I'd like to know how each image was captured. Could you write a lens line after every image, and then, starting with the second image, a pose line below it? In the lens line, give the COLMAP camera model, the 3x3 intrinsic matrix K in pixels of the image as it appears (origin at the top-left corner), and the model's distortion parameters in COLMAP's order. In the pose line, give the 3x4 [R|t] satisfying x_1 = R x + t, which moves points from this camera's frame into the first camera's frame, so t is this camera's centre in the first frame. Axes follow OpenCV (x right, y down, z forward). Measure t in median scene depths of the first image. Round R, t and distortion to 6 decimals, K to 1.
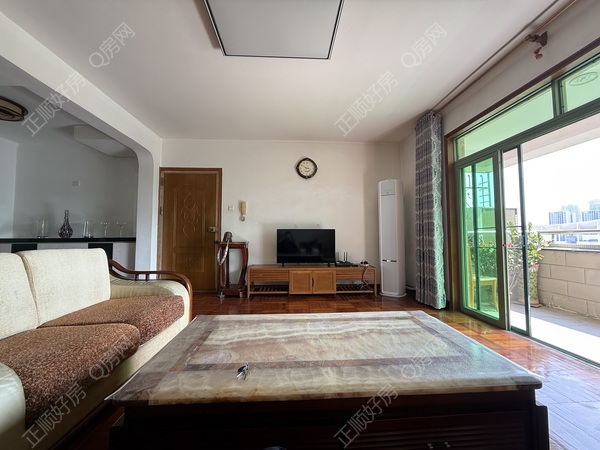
lens RADIAL K [[237.5, 0, 298.3], [0, 237.5, 225.5], [0, 0, 1]] dist [0.000158, 0.000032]
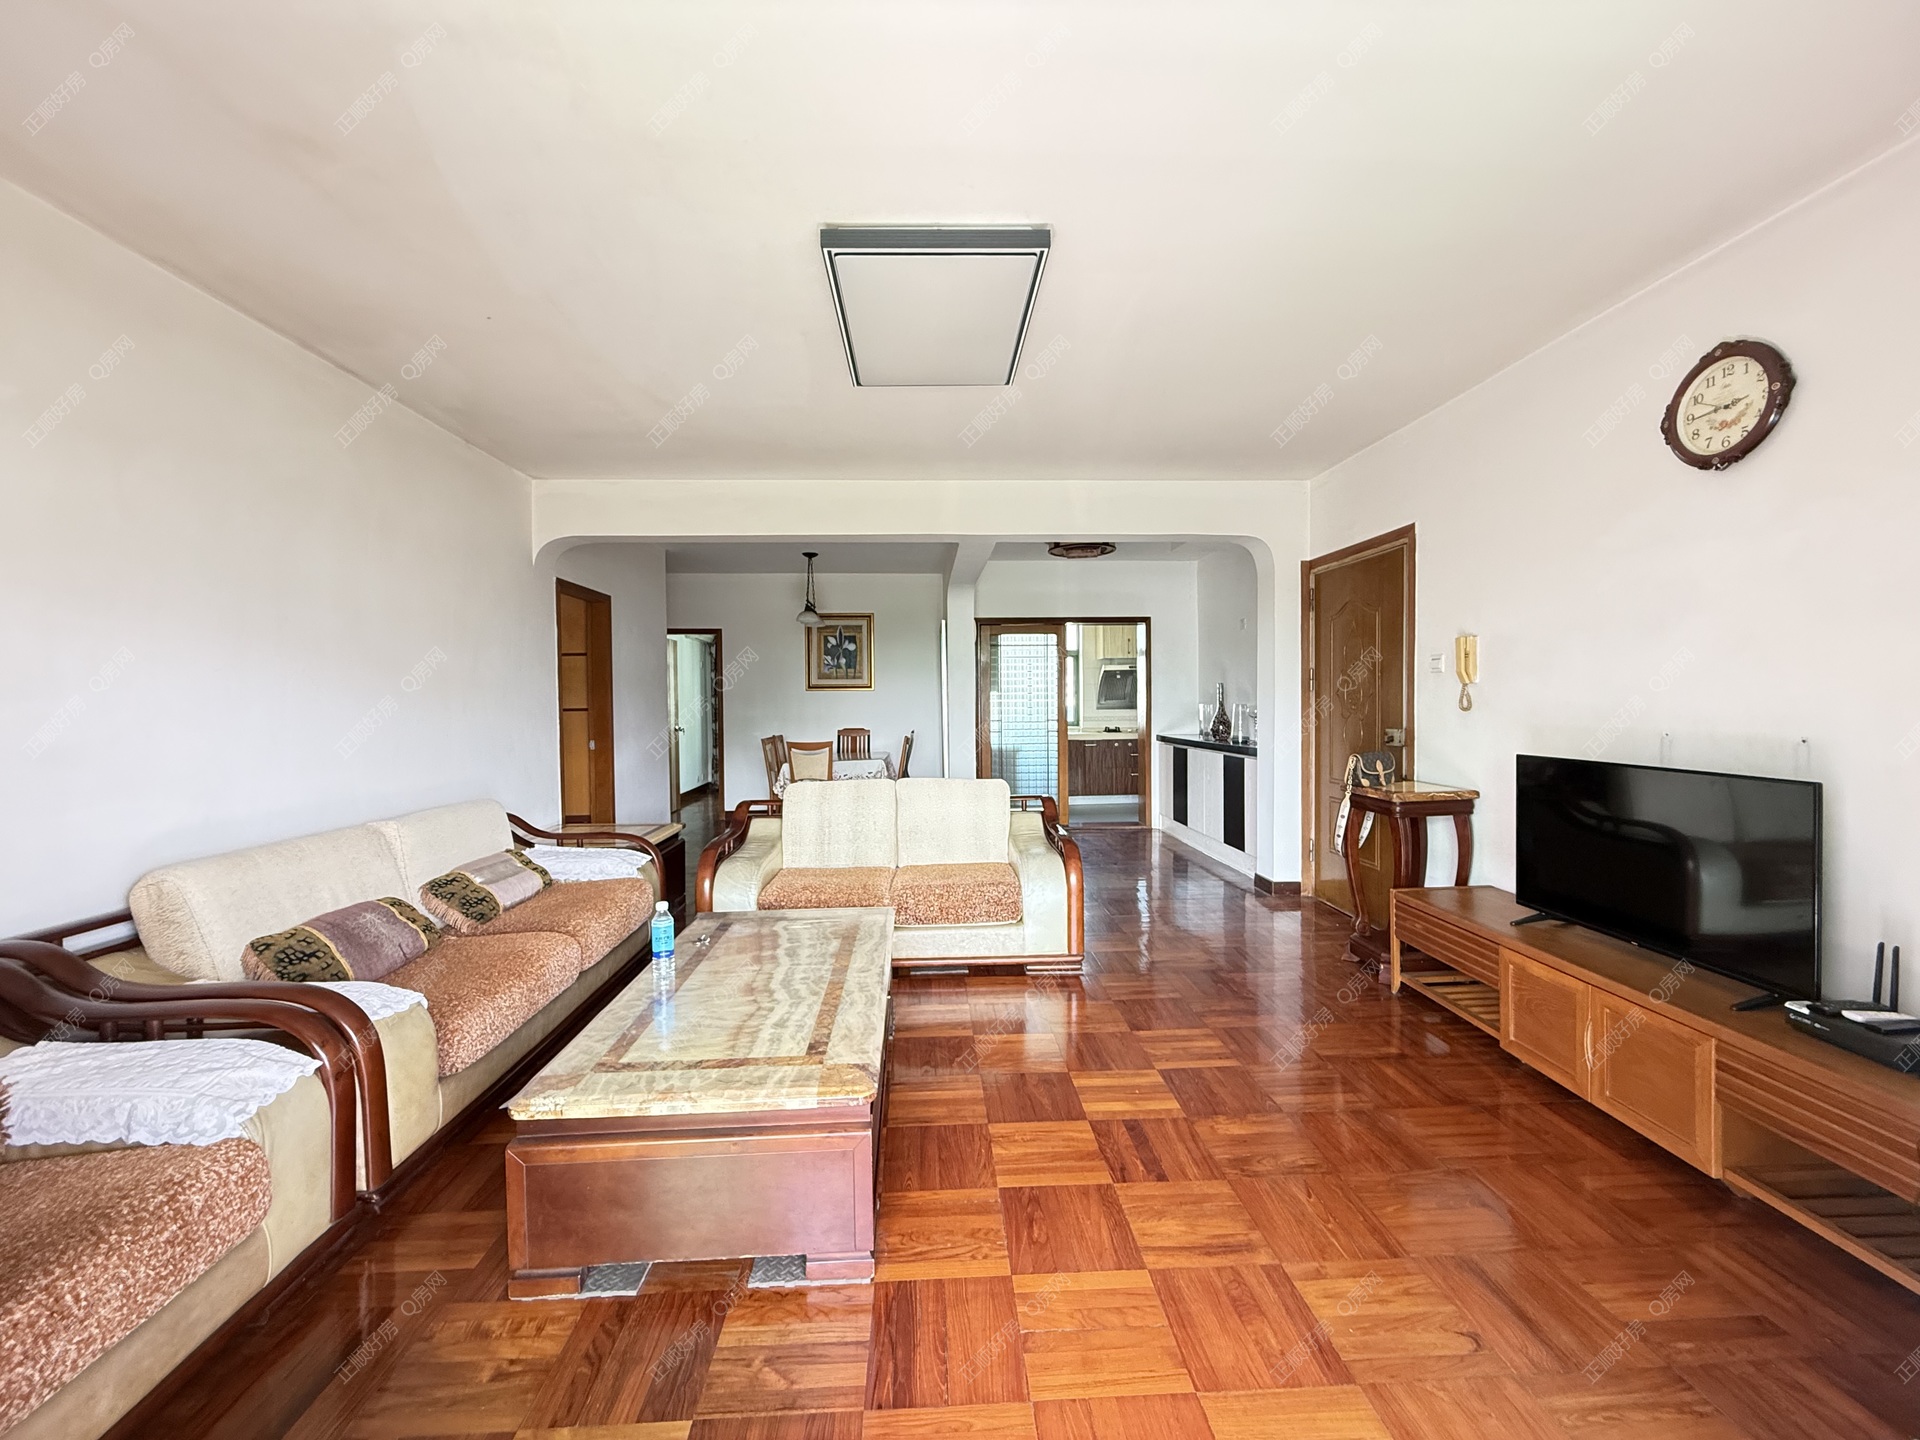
lens RADIAL K [[767.7, 0, 958.4], [0, 767.7, 697.6], [0, 0, 1]] dist [-0.000623, -0.000105]
pose [[-0.008697, -0.000858, -0.999962, 1.055324], [0.059129, 0.998249, -0.001371, -0.111302], [0.998212, -0.059139, -0.008631, 0.785267]]
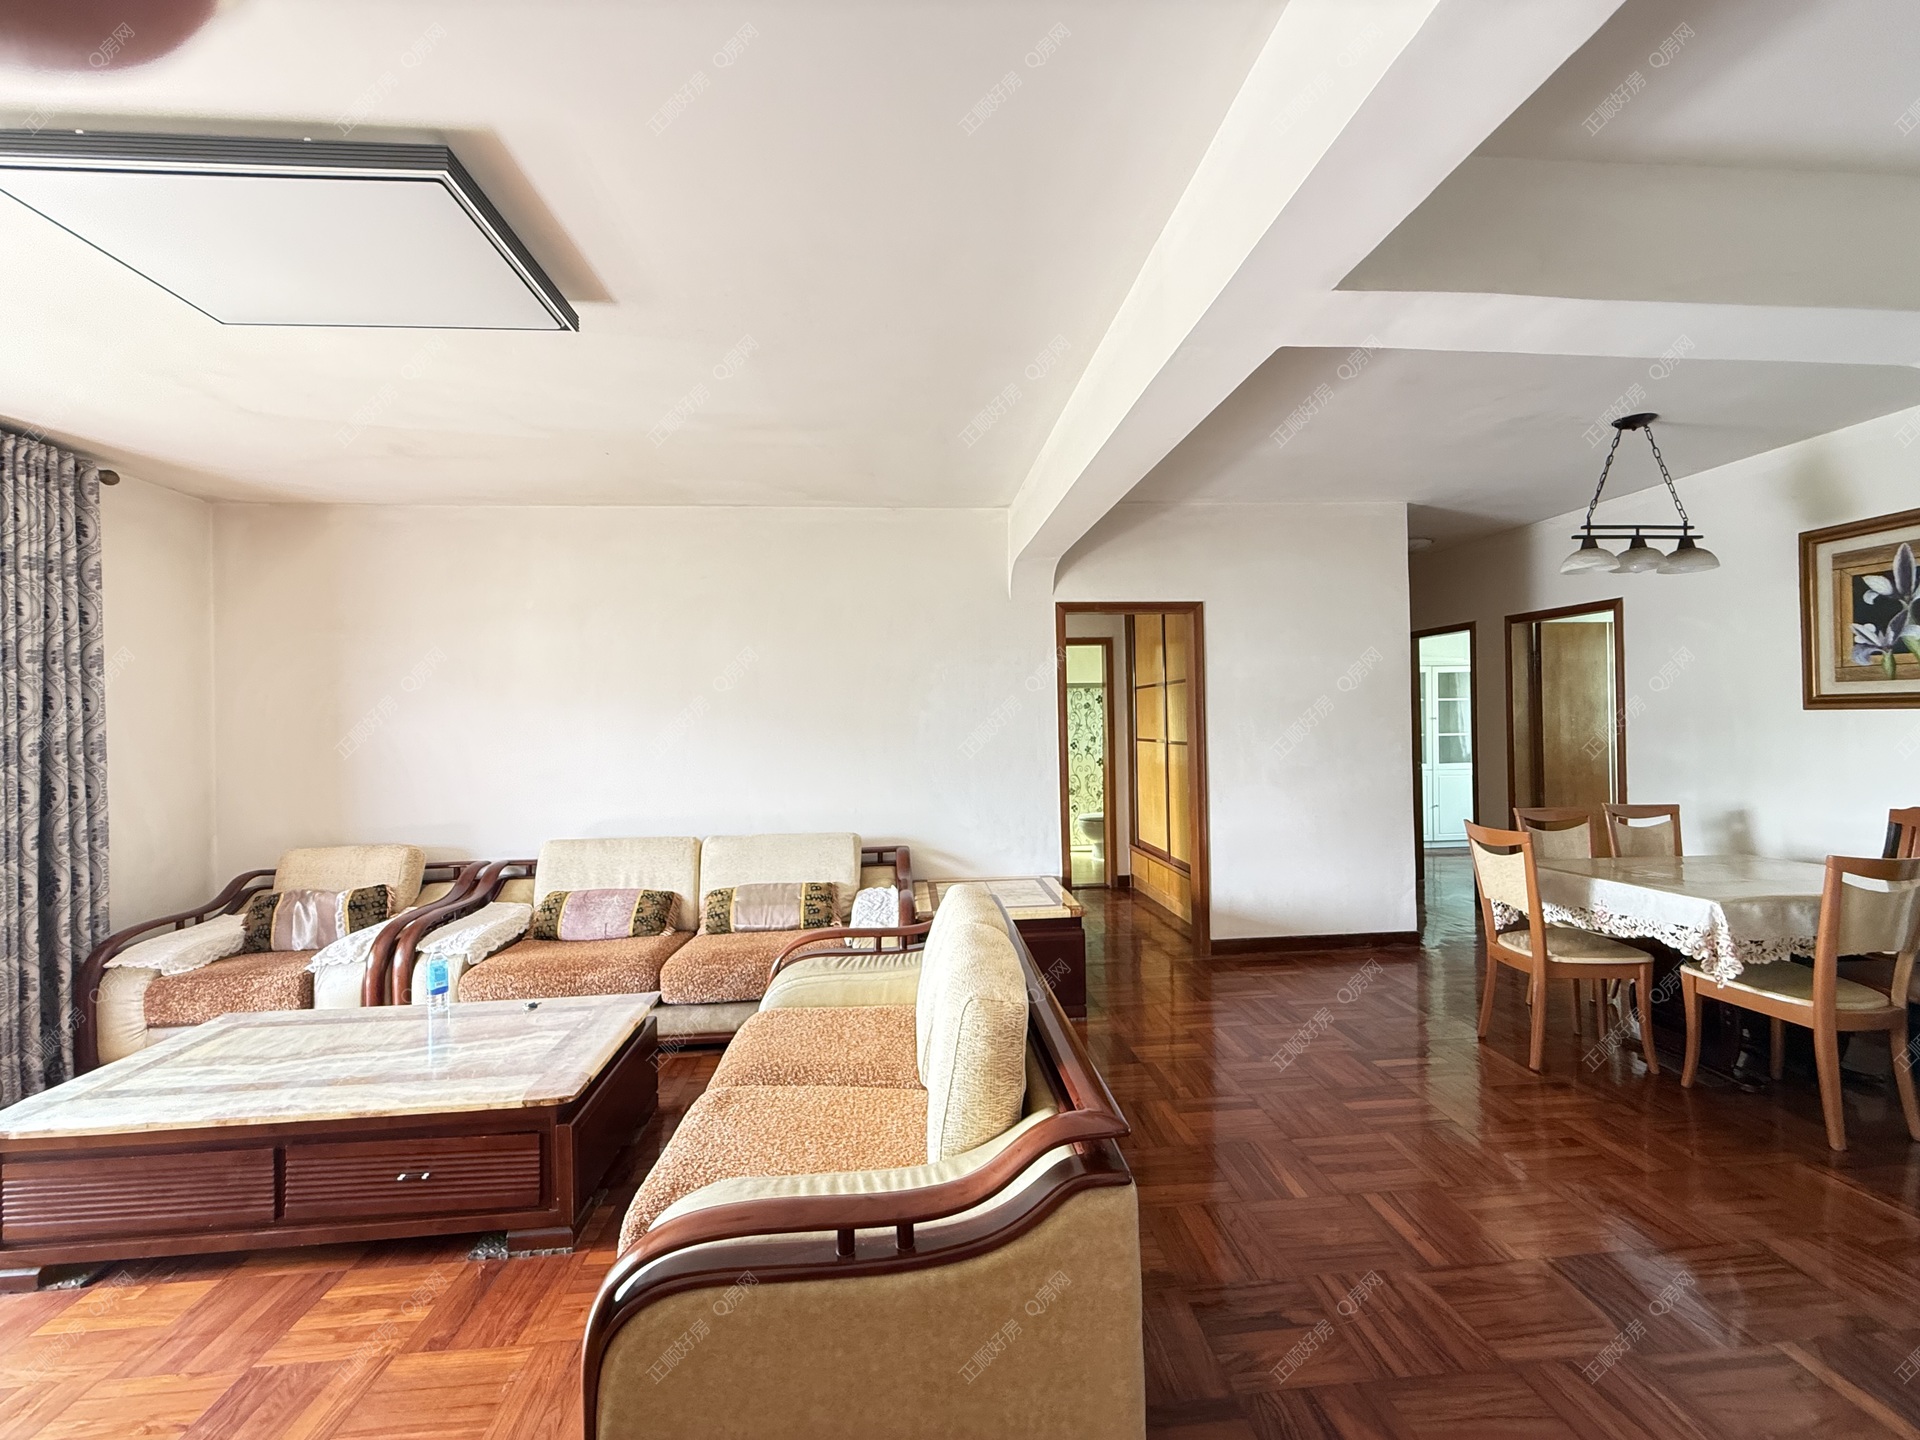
lens RADIAL K [[760.1, 0, 954.5], [0, 760.1, 721.5], [0, 0, 1]] dist [0.000158, 0.000032]
pose [[-0.999595, 0.020157, -0.020101, -0.696231], [0.021167, 0.998457, -0.051346, -0.123694], [0.019035, -0.051751, -0.998479, 1.526435]]
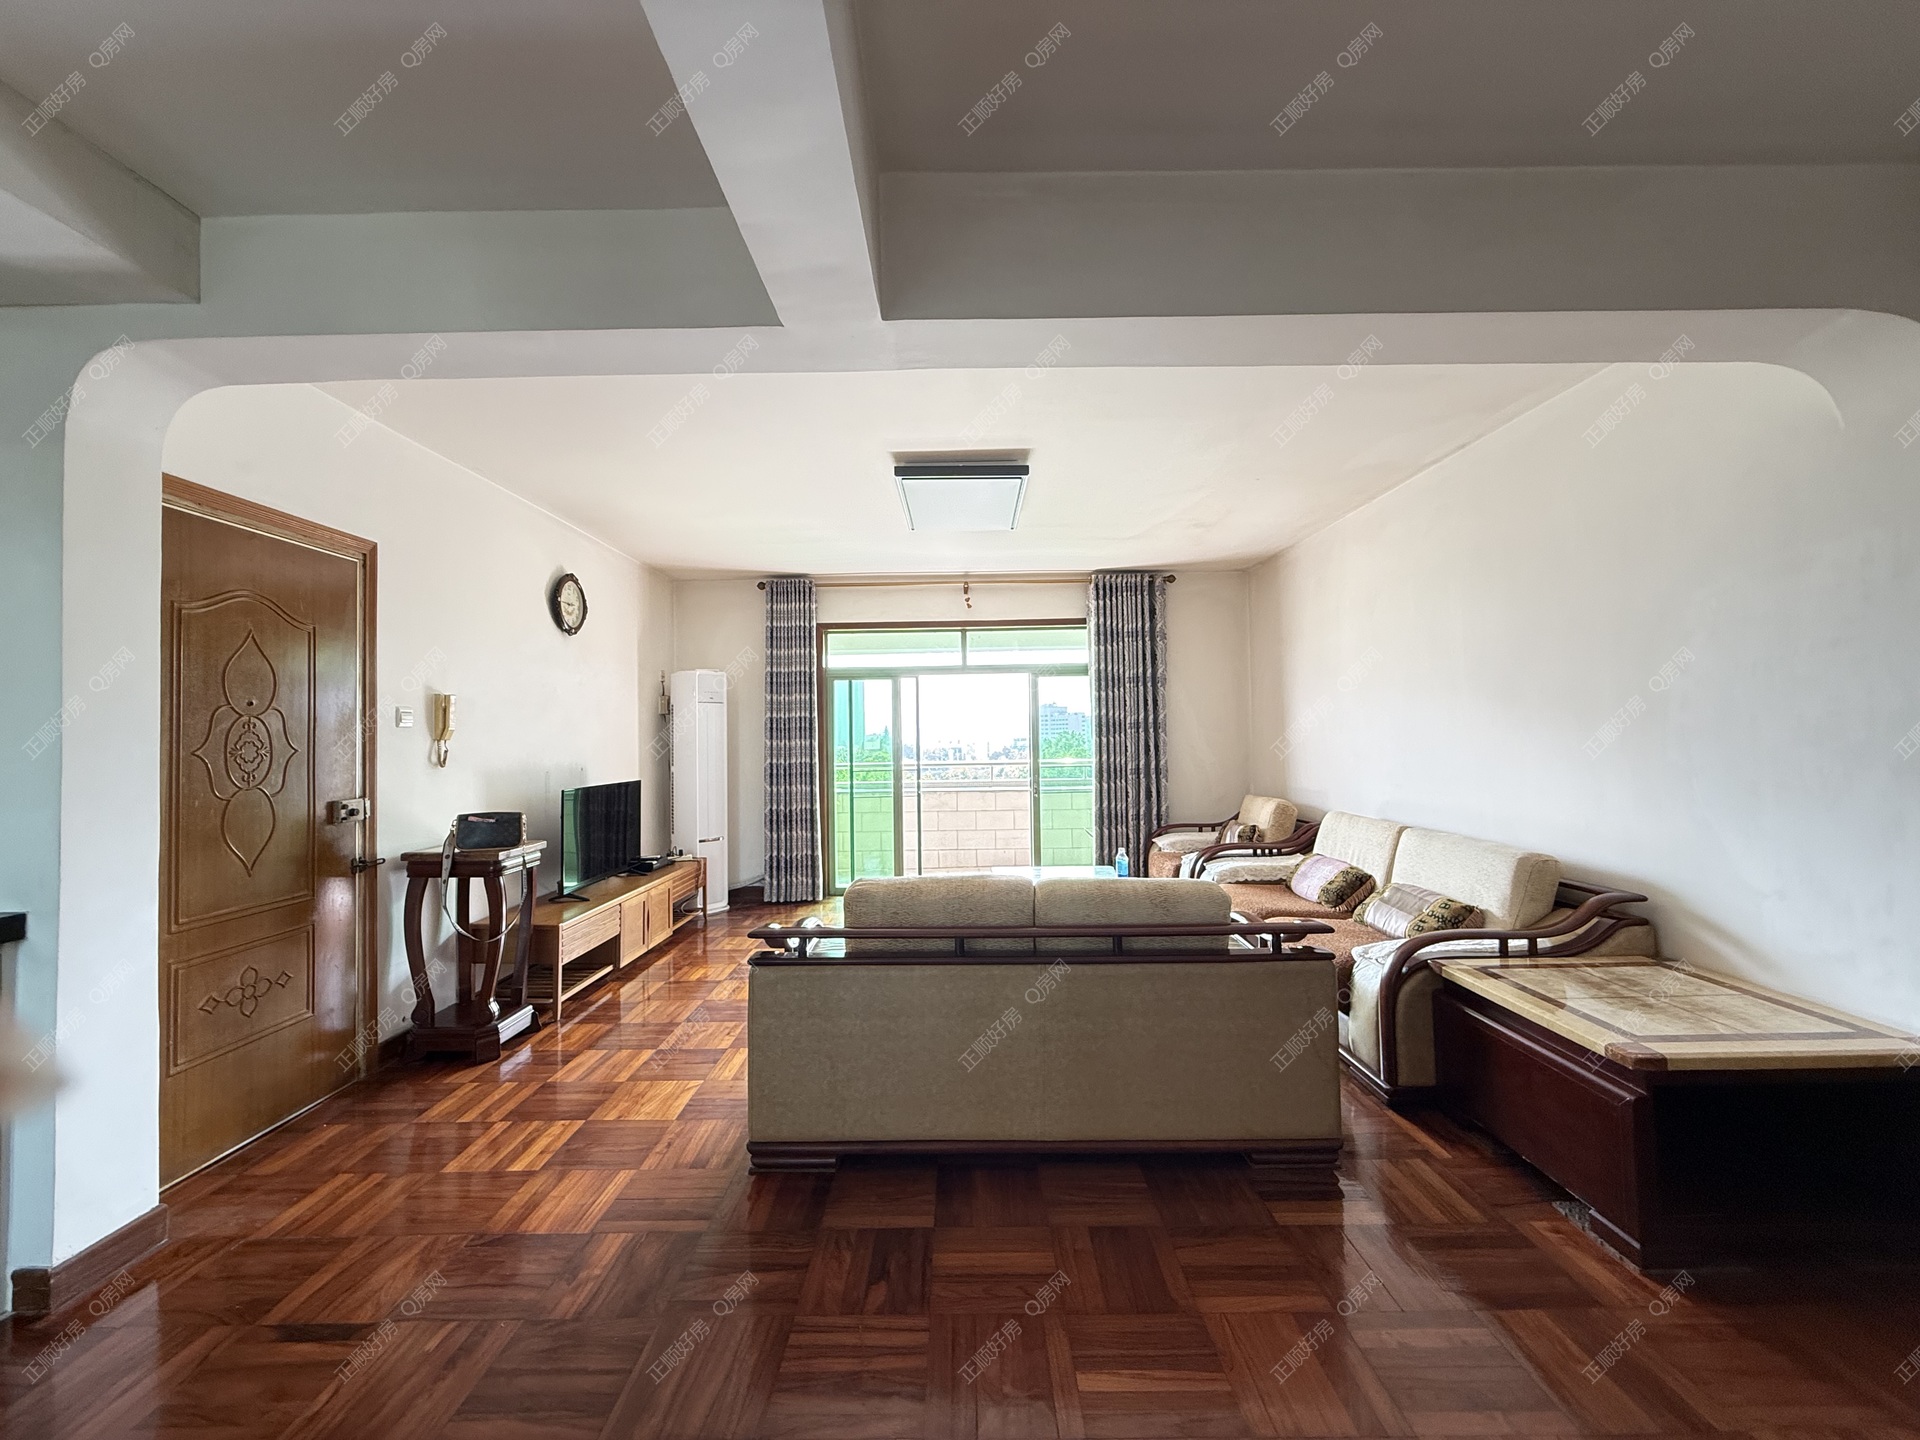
lens RADIAL K [[760.1, 0, 954.5], [0, 760.1, 721.5], [0, 0, 1]] dist [0.000158, 0.000032]
pose [[0.065188, 0.016787, 0.997732, -1.803869], [-0.033629, 0.999328, -0.014616, -0.130770], [-0.997306, -0.032600, 0.065709, 0.655951]]
